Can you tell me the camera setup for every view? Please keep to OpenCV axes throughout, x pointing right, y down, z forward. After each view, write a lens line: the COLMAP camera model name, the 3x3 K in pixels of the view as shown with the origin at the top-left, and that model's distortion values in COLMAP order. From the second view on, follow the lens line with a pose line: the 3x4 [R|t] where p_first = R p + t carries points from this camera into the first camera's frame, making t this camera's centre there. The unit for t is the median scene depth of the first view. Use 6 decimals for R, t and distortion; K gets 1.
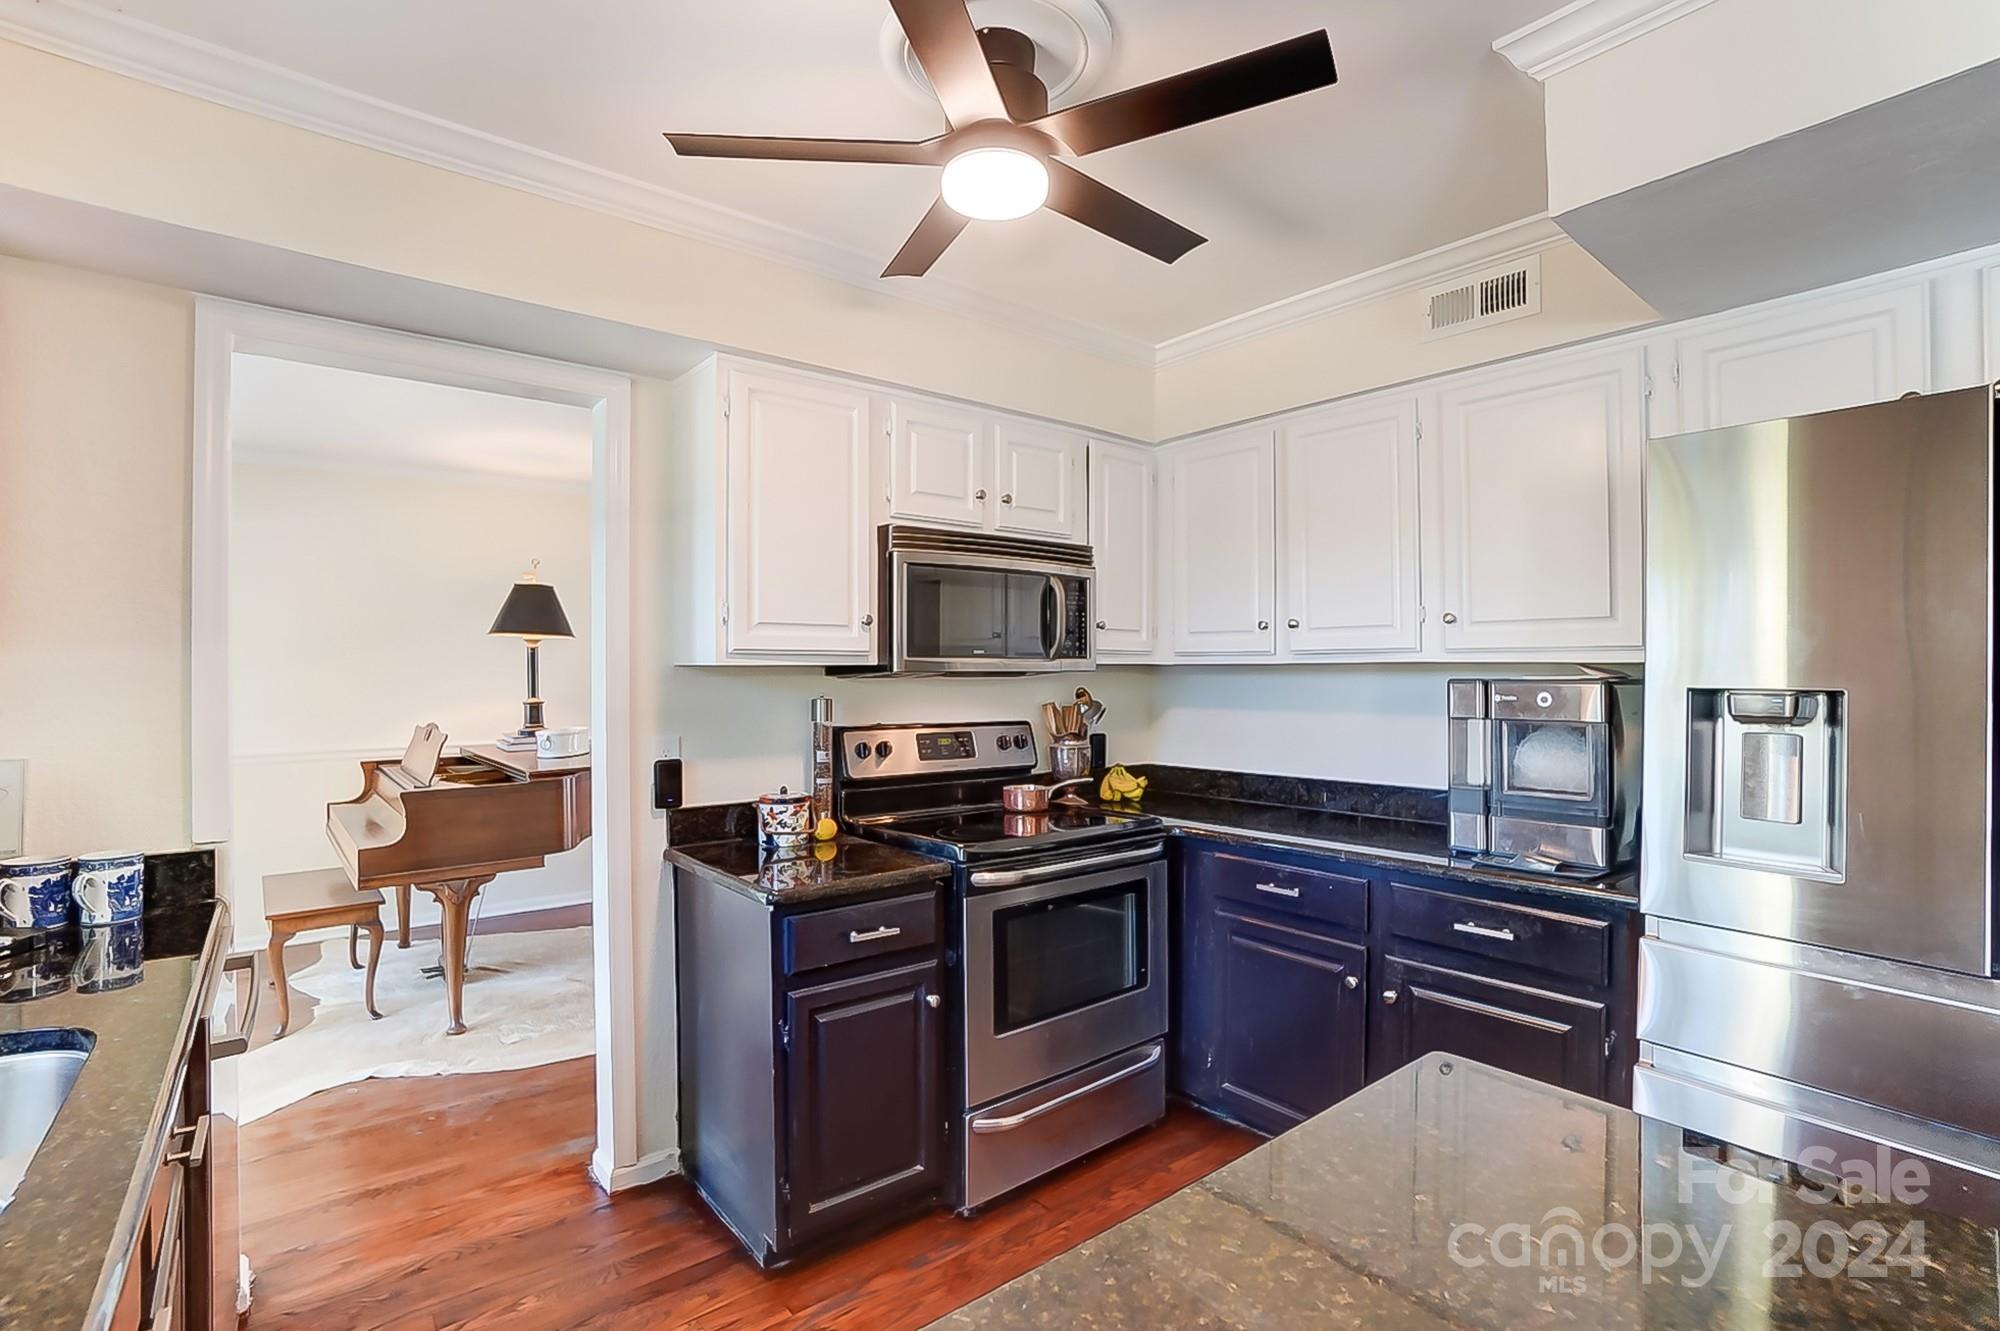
lens RADIAL K [[905.6, 0, 994.0], [0, 905.6, 669.7], [0, 0, 1]] dist [-0.076552, 0.032322]
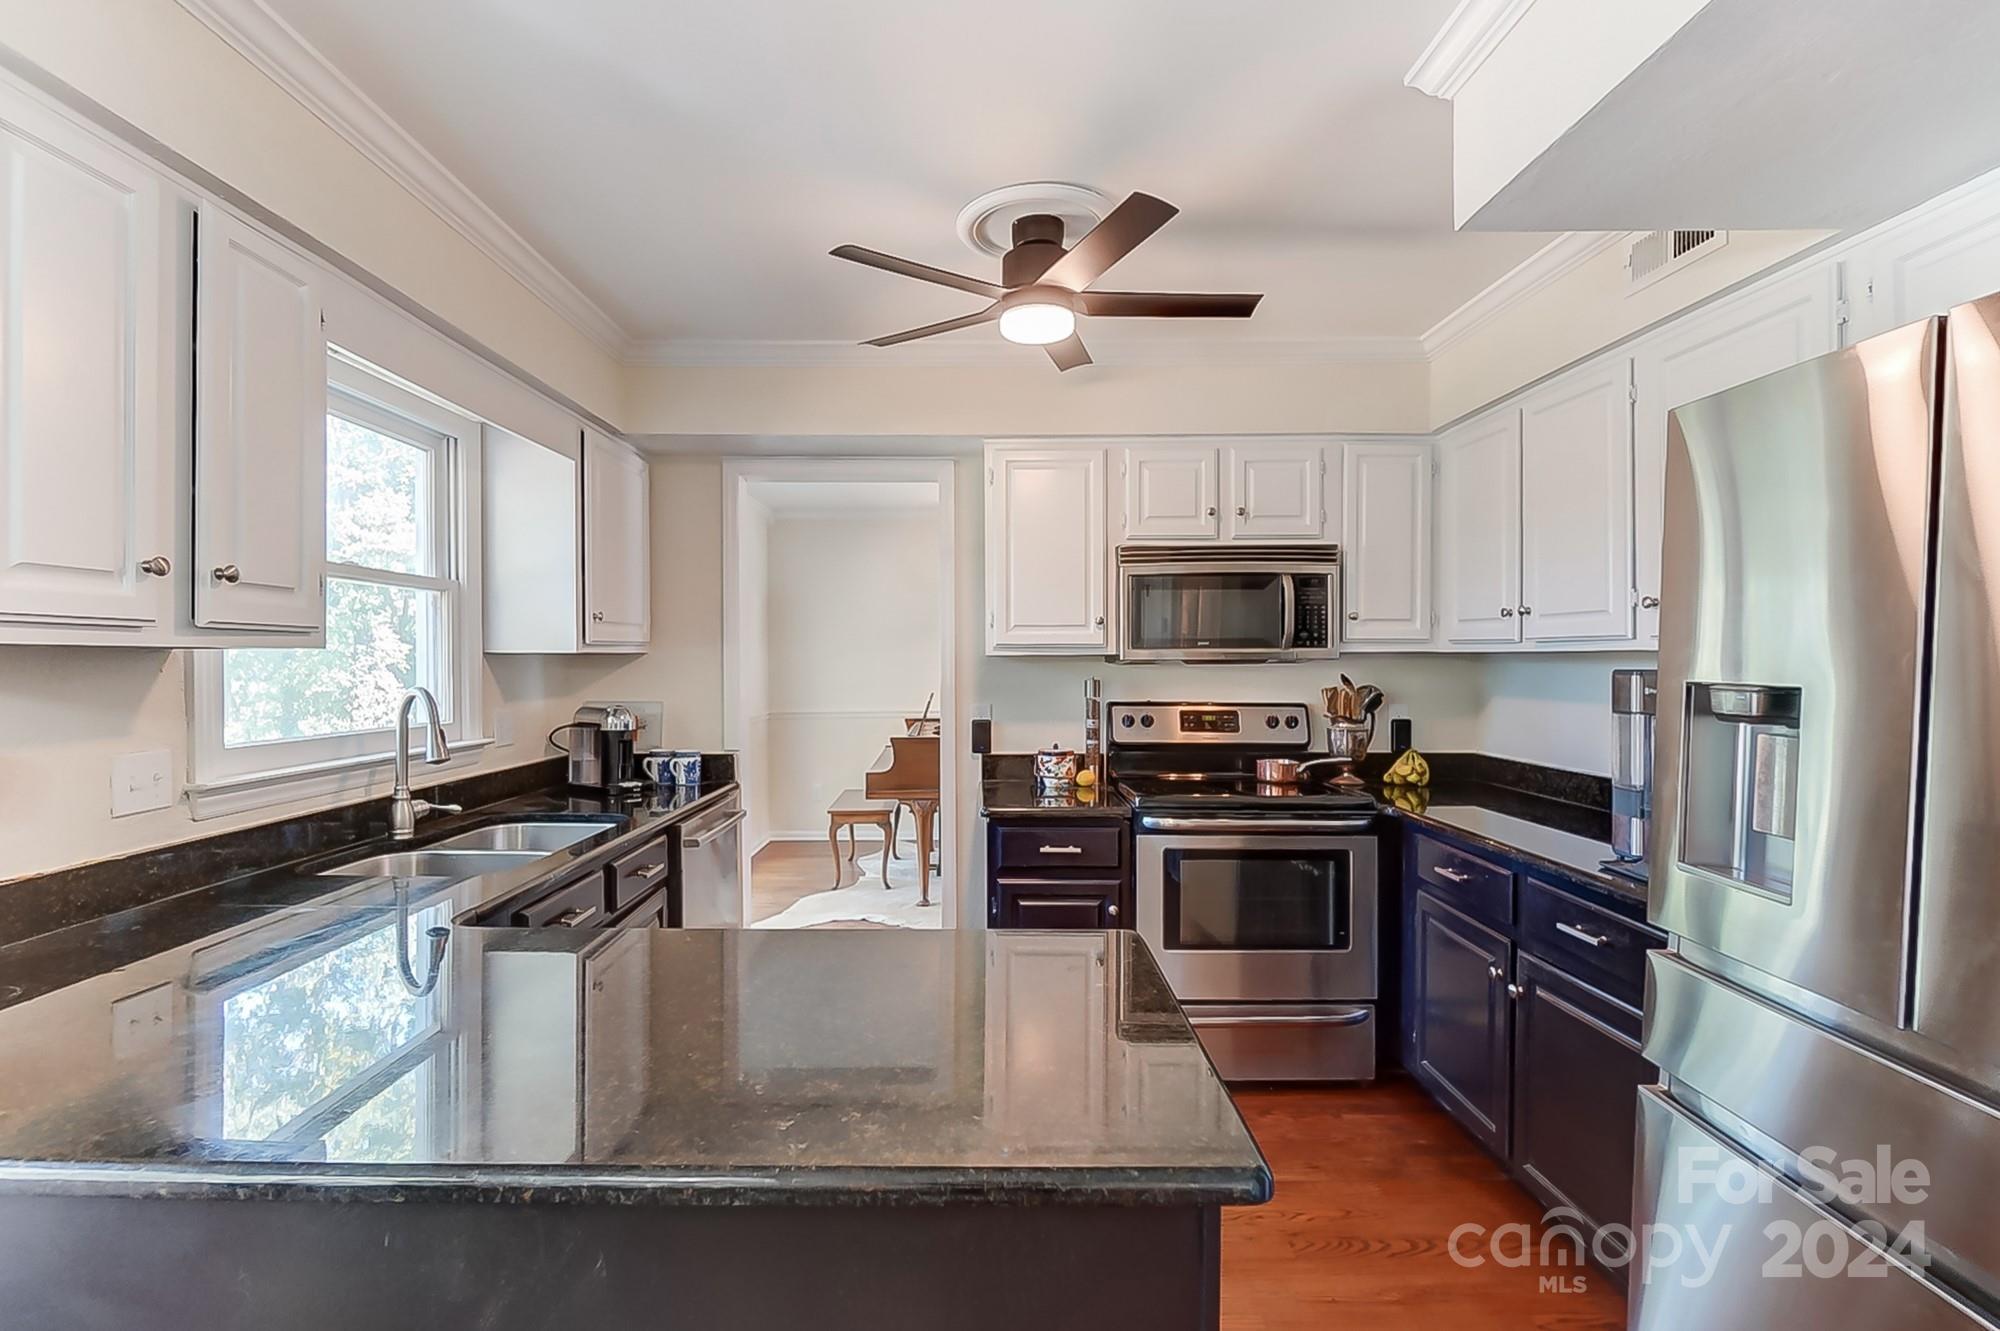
lens RADIAL K [[897.7, 0, 994.0], [0, 897.7, 667.0], [0, 0, 1]] dist [-0.001105, -0.000037]
pose [[0.782814, 0.007779, -0.622207, 0.468505], [0.002577, 0.999873, 0.015743, -0.007008], [0.622251, -0.013928, 0.782694, -0.105769]]
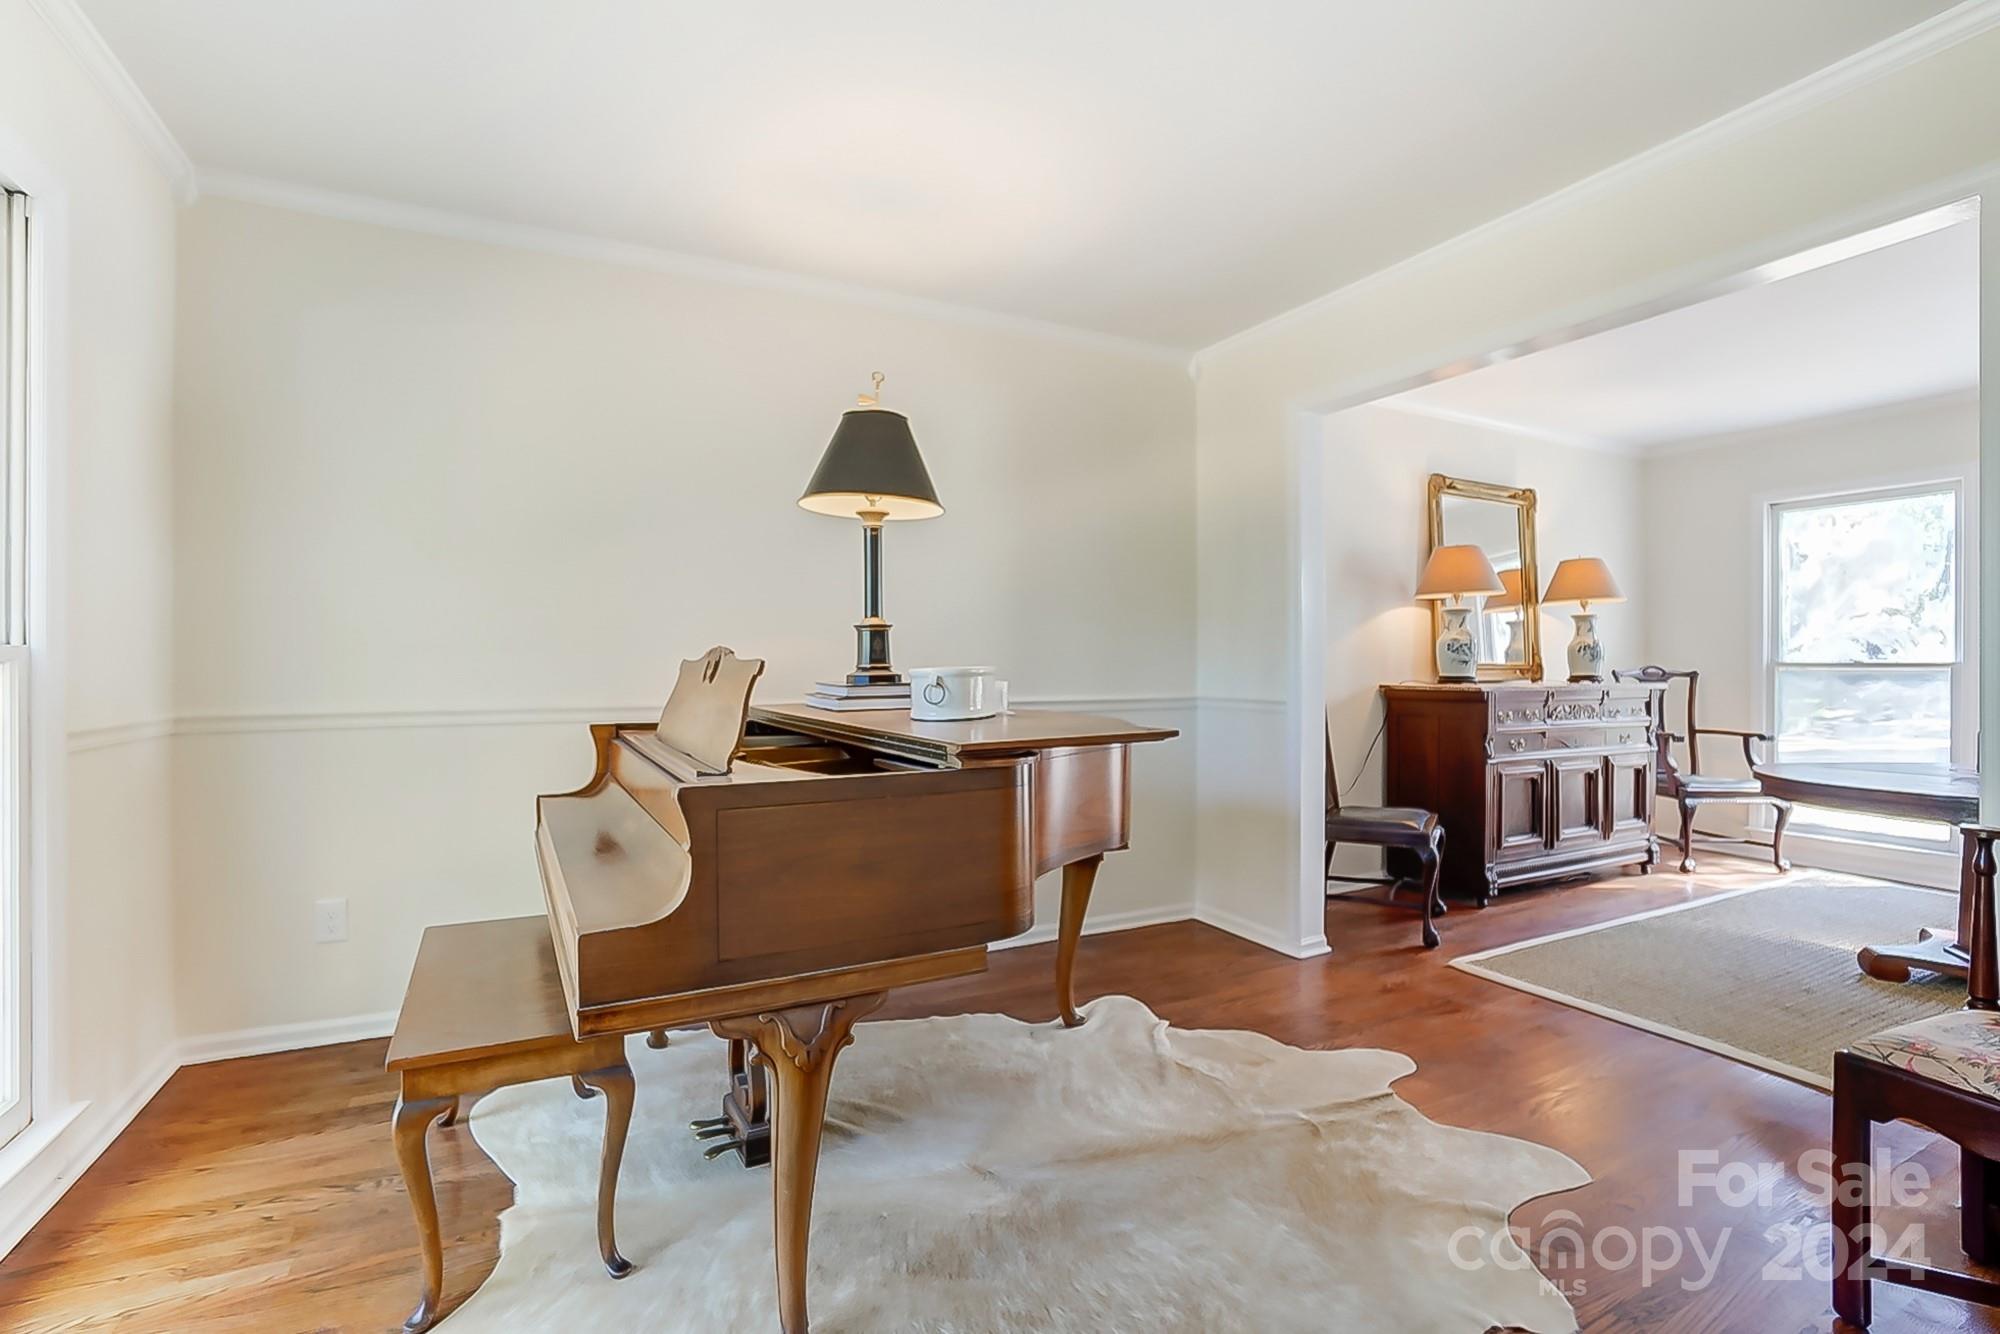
lens RADIAL K [[919.3, 0, 1000.0], [0, 919.3, 667.0], [0, 0, 1]] dist [-0.022407, 0.000039]
pose [[0.978224, 0.004721, -0.207497, -0.481625], [-0.001937, 0.999905, 0.013619, 0.083188], [0.207542, -0.012921, 0.978141, 0.674593]]
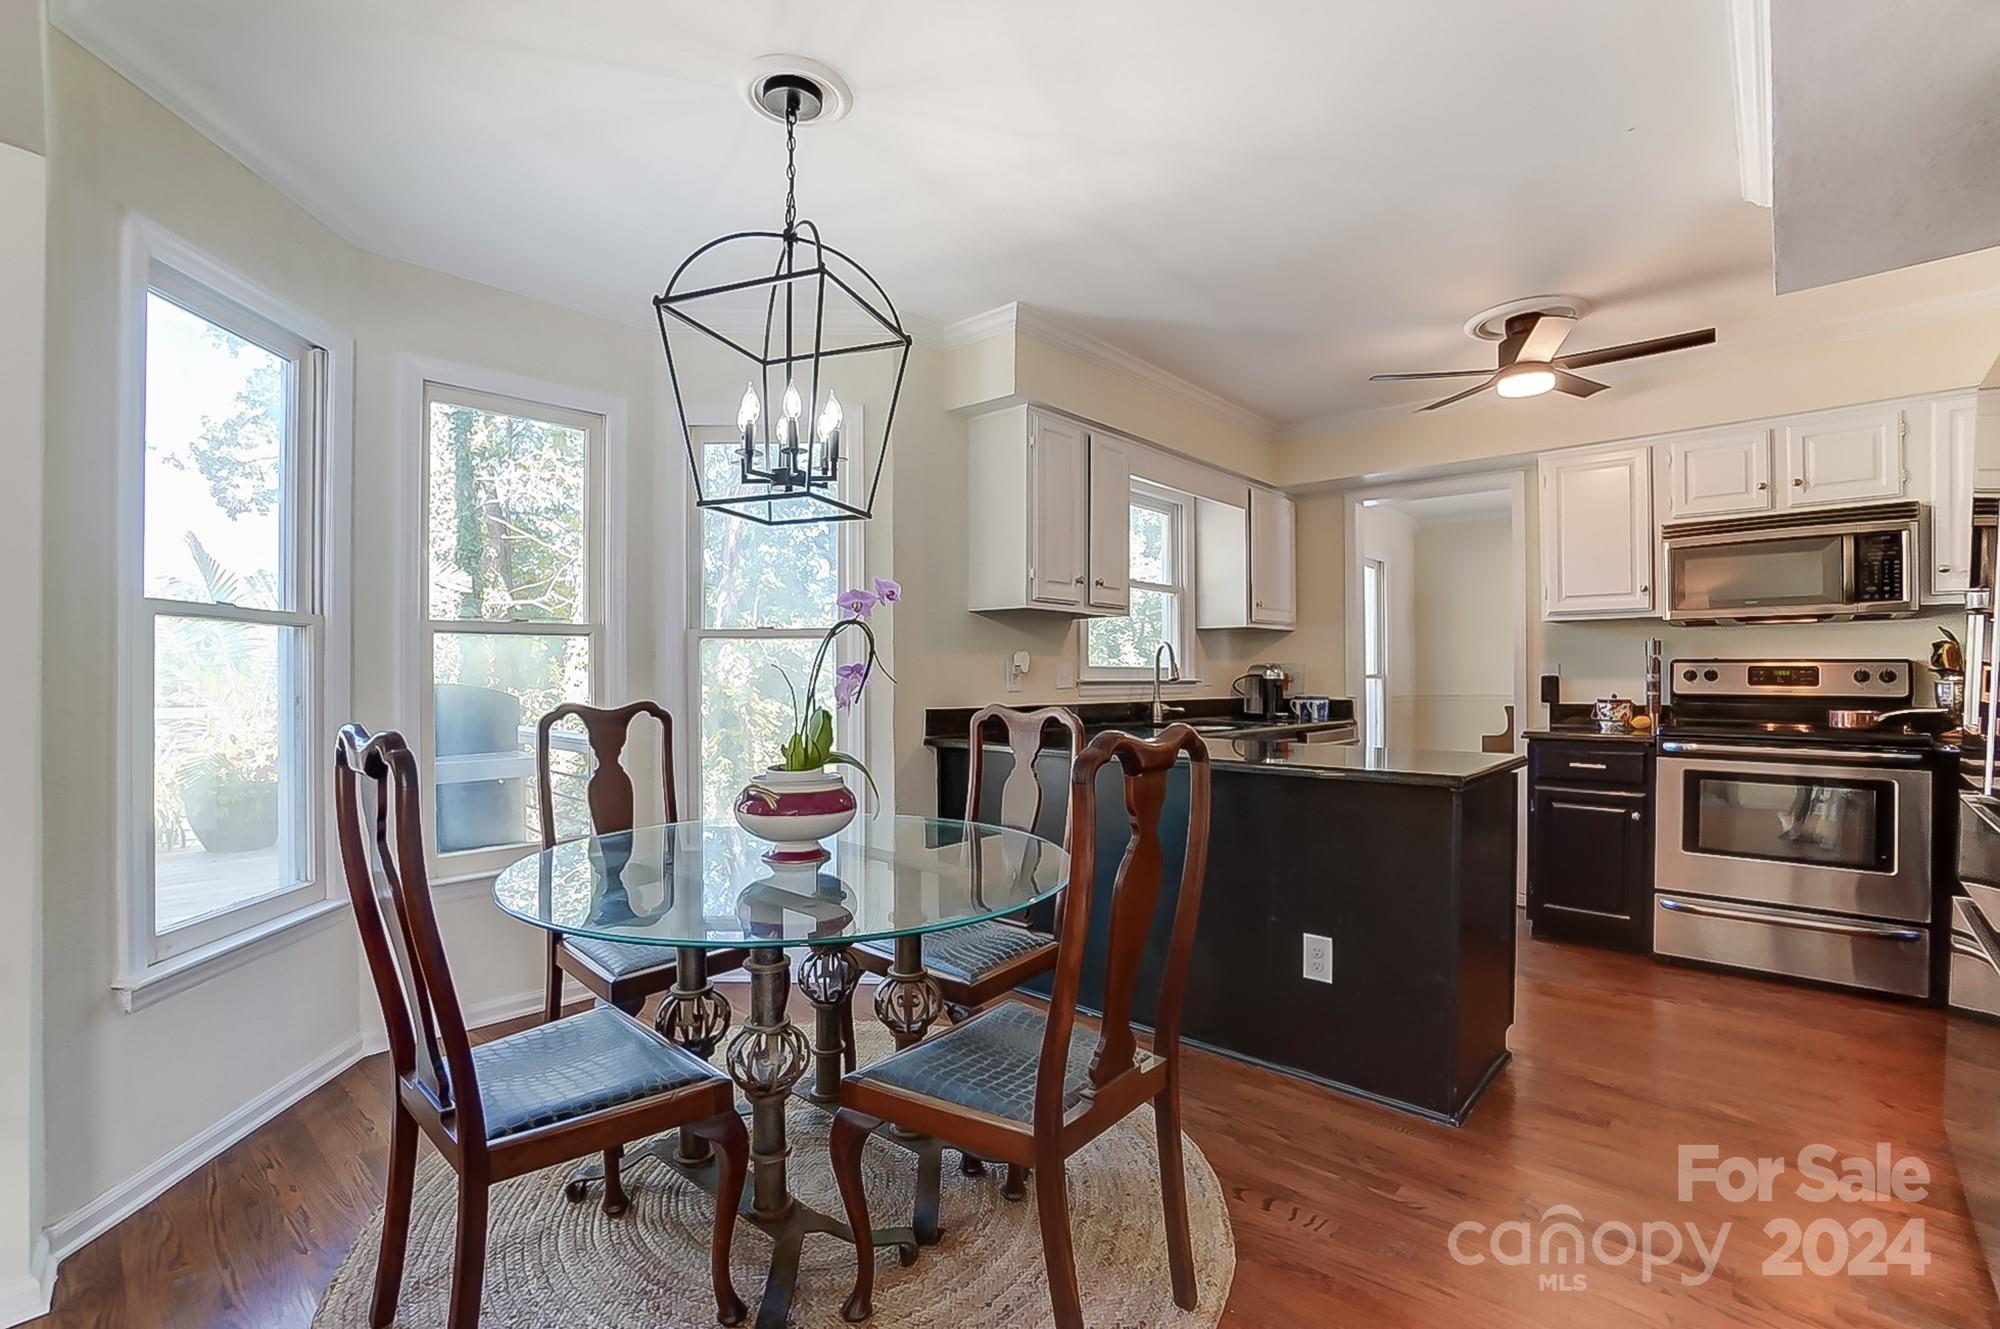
lens RADIAL K [[905.6, 0, 994.0], [0, 905.6, 668.7], [0, 0, 1]] dist [-0.076552, 0.032322]
pose [[0.157917, -0.005794, -0.987435, 1.016418], [0.008702, 0.999952, -0.004476, 0.070769], [0.987414, -0.007886, 0.157960, -0.320722]]
